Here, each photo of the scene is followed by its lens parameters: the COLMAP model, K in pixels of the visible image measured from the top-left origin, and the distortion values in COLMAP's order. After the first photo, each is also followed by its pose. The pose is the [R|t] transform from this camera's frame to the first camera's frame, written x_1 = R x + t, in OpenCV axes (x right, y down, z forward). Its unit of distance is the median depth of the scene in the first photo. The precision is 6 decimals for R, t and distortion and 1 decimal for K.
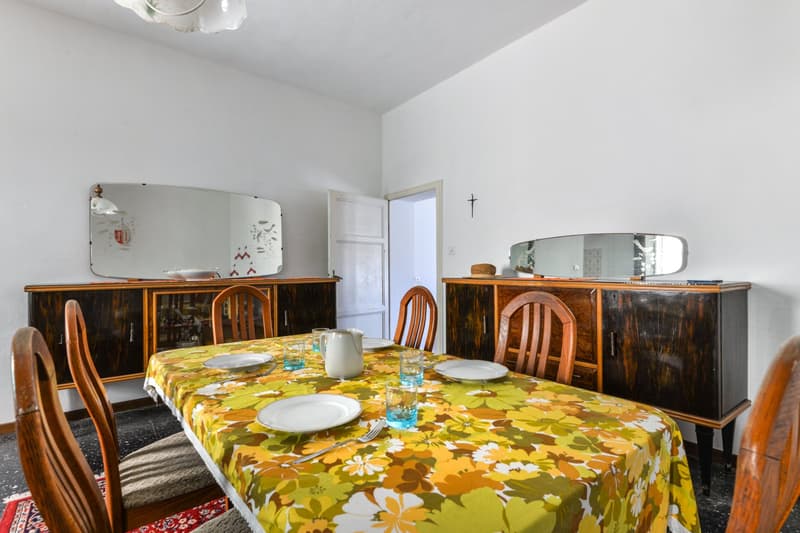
lens RADIAL K [[381.2, 0, 387.0], [0, 381.2, 269.7], [0, 0, 1]] dist [0.001788, -0.000275]
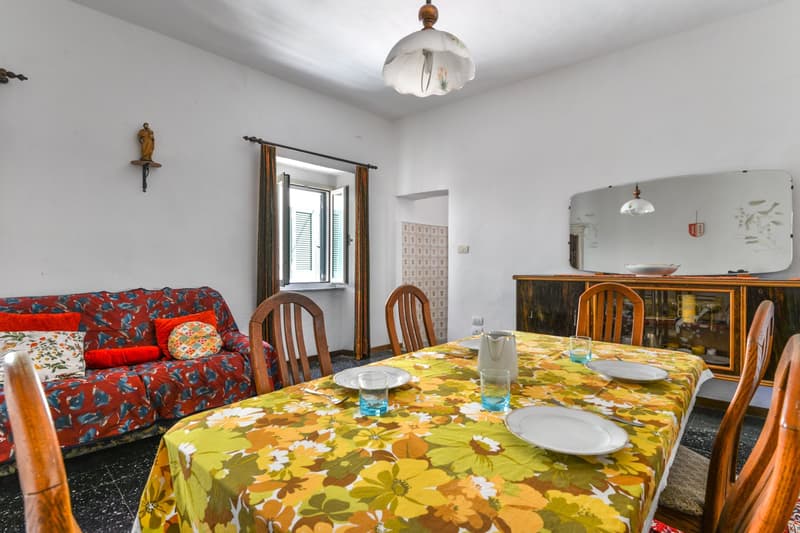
lens RADIAL K [[369.7, 0, 413.1], [0, 369.7, 264.1], [0, 0, 1]] dist [0.002558, 0.000094]
pose [[0.243759, 0.007206, -0.969809, 1.109595], [-0.003715, 0.999972, 0.006496, -0.029118], [0.969829, 0.002020, 0.243779, 0.860375]]
